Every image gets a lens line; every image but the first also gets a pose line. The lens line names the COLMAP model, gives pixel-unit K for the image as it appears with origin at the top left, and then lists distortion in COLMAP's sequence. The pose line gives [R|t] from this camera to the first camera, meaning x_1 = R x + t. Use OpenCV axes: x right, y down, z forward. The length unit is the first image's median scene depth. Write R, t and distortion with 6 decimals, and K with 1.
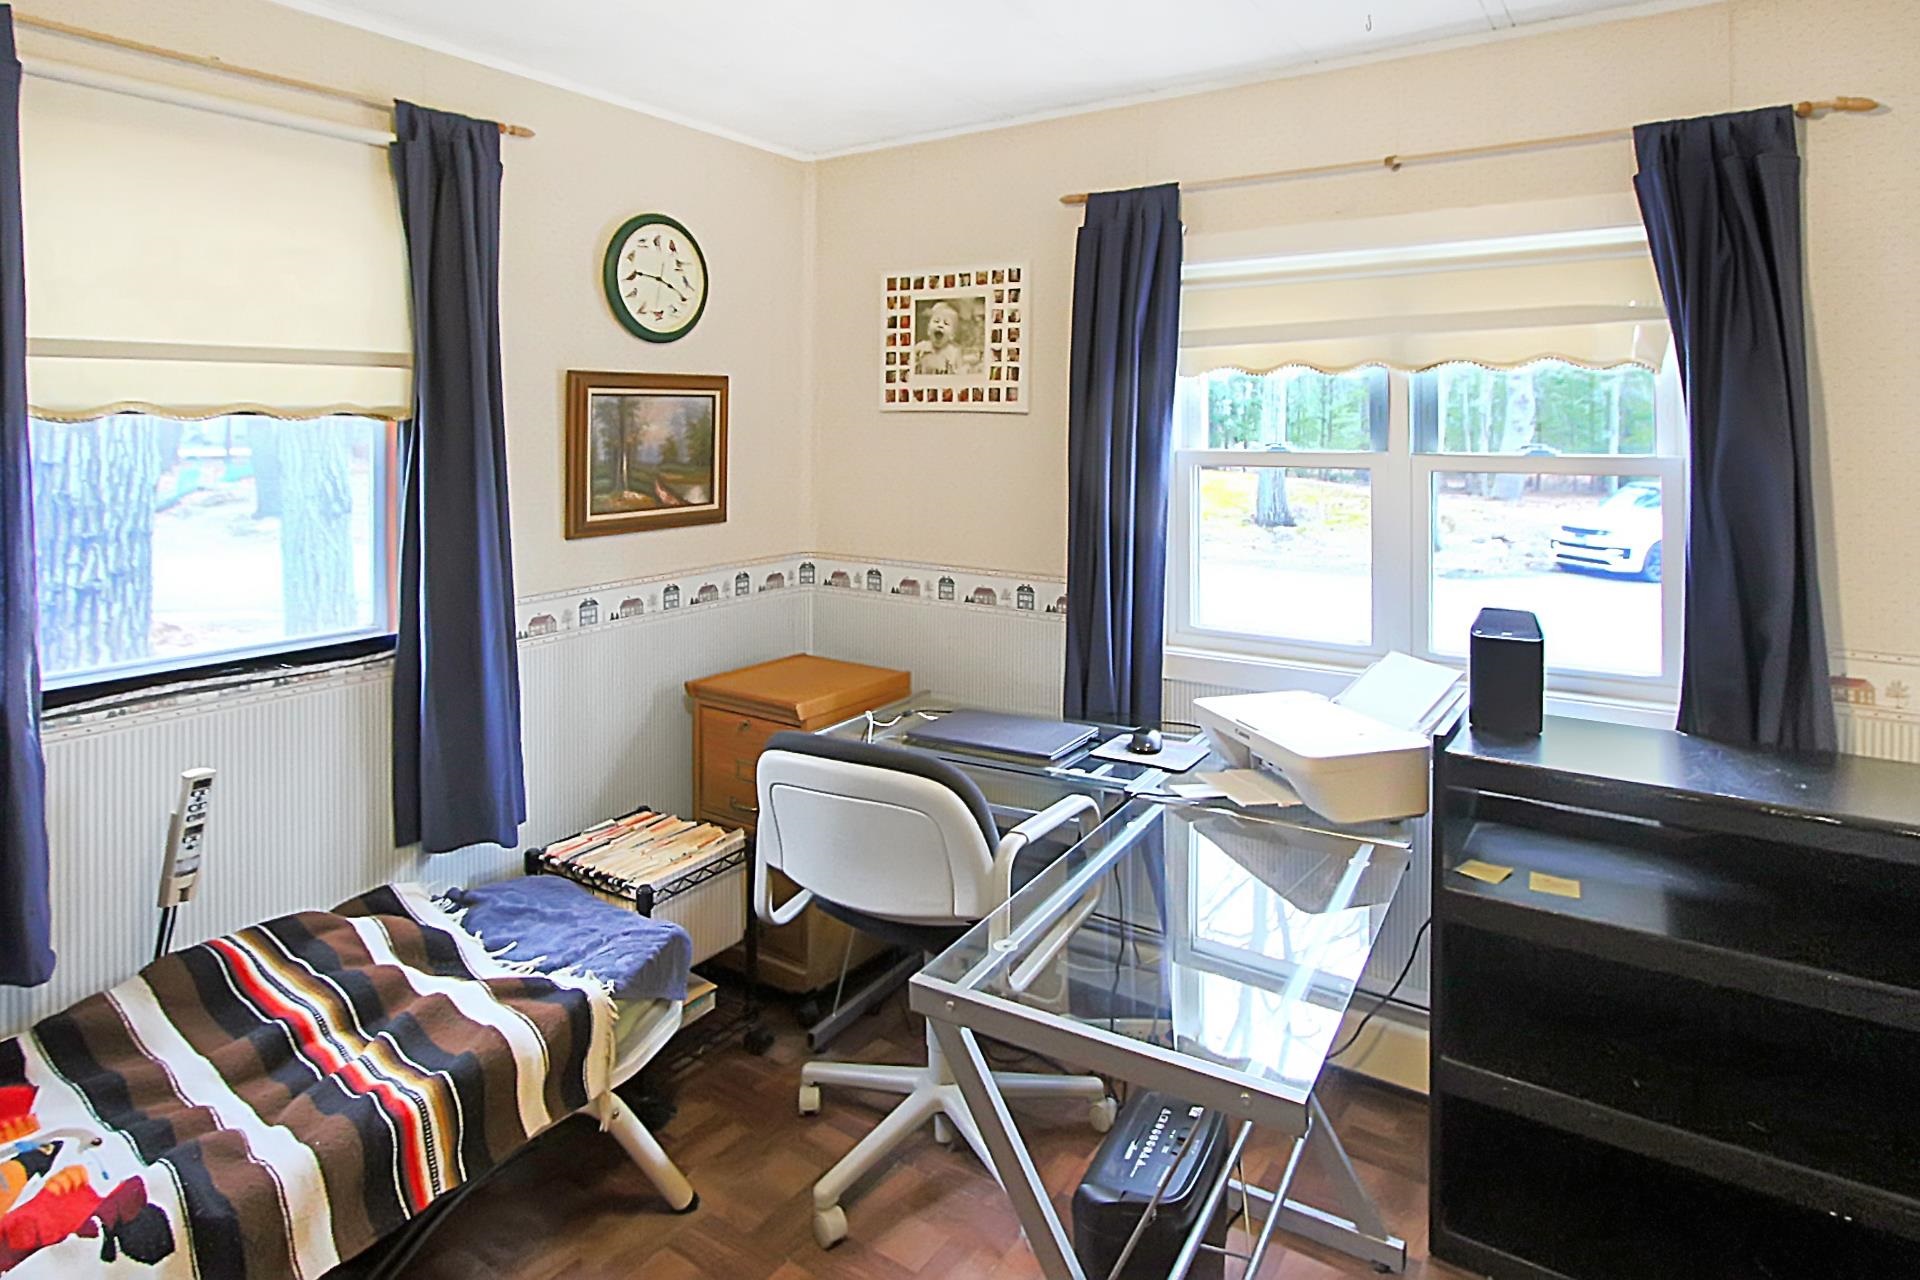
lens RADIAL K [[1064.7, 0, 957.1], [0, 1064.7, 696.8], [0, 0, 1]] dist [-0.000120, 0.000533]
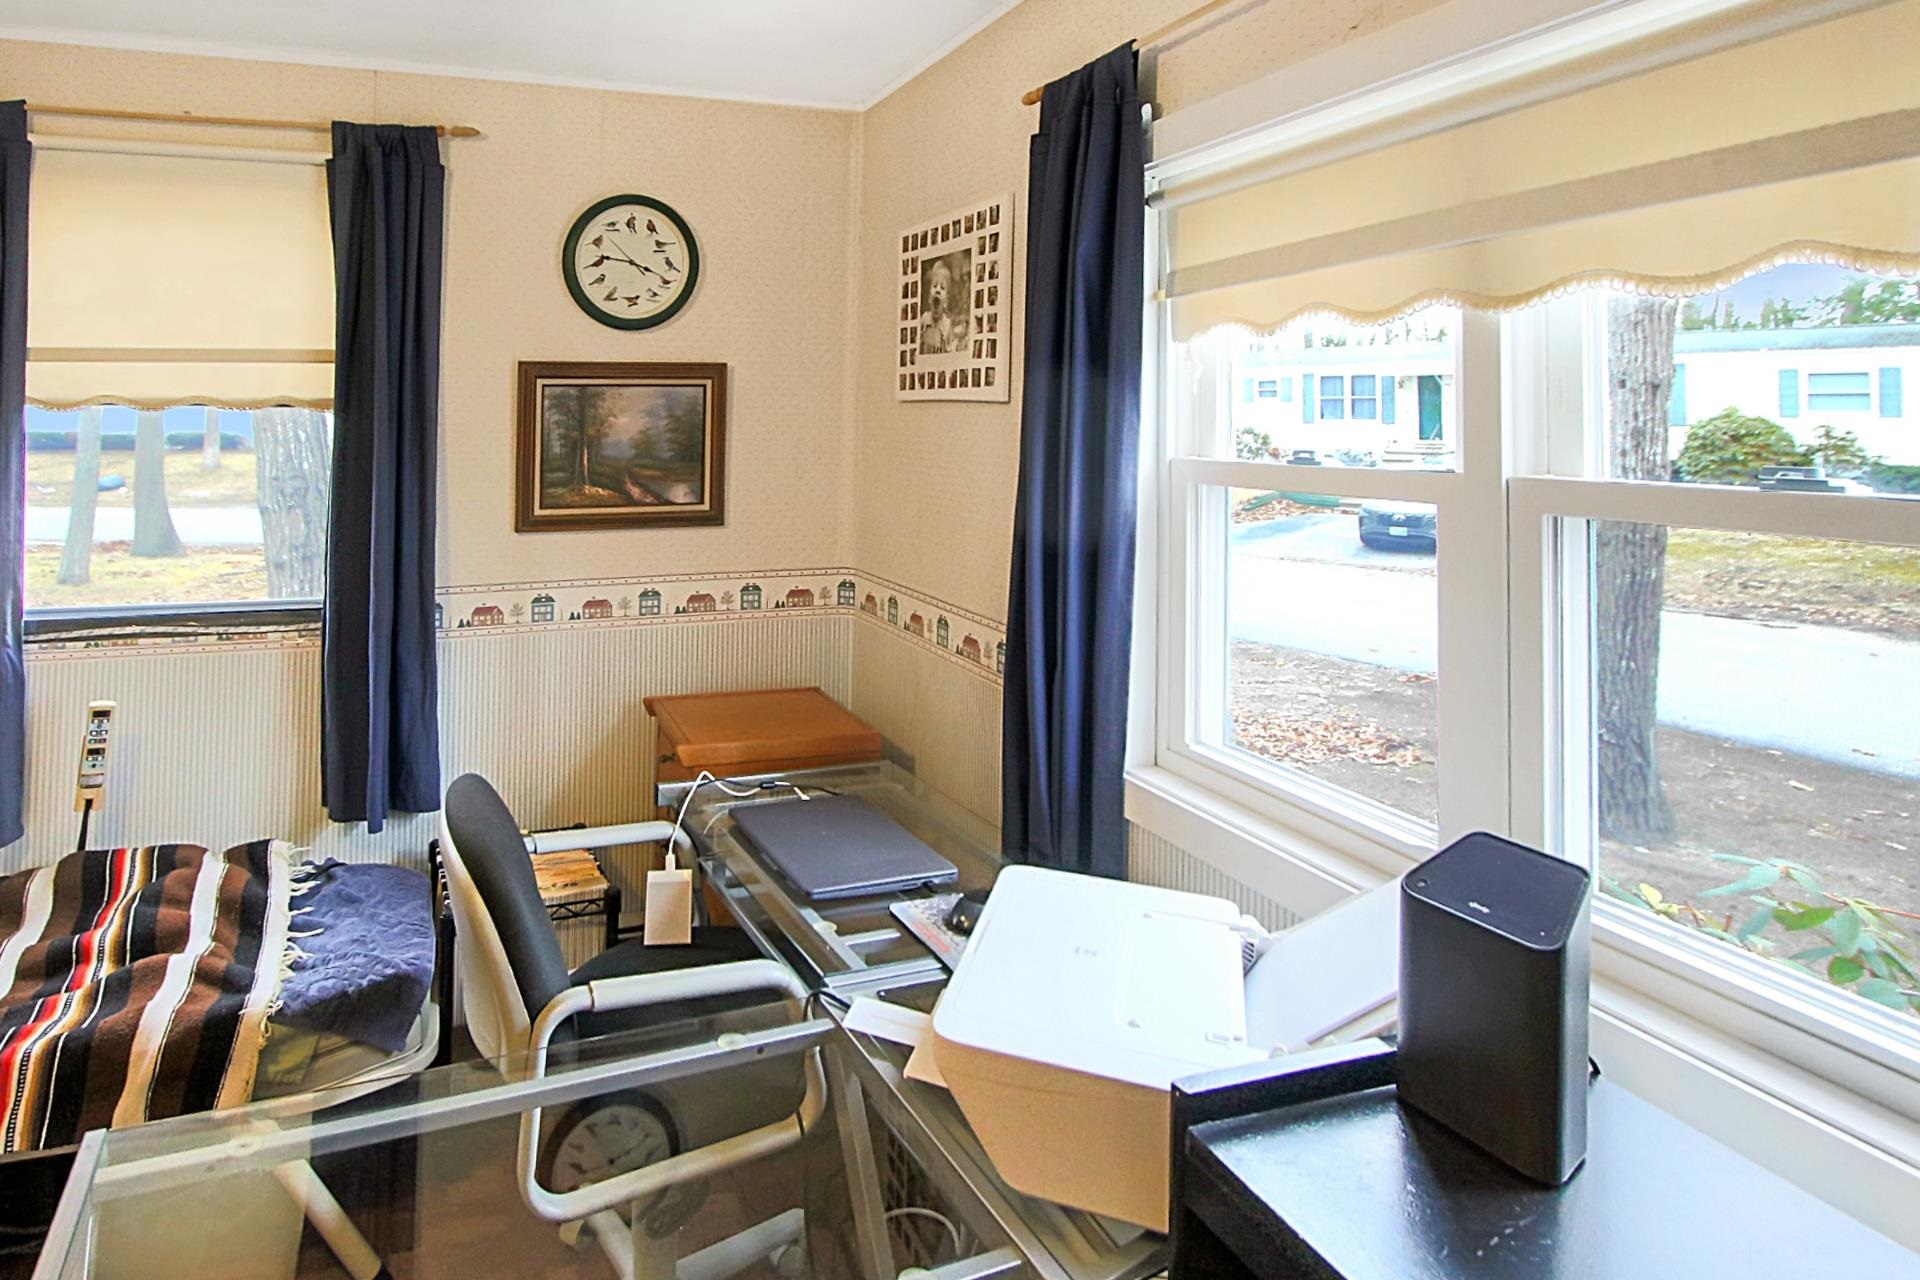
lens RADIAL K [[1089.2, 0, 965.9], [0, 1089.2, 590.1], [0, 0, 1]] dist [-0.005124, -0.000645]
pose [[0.765160, 0.103448, -0.635475, 0.534254], [-0.164615, 0.985635, -0.037758, -0.114816], [0.622440, 0.133500, 0.771198, 0.454409]]
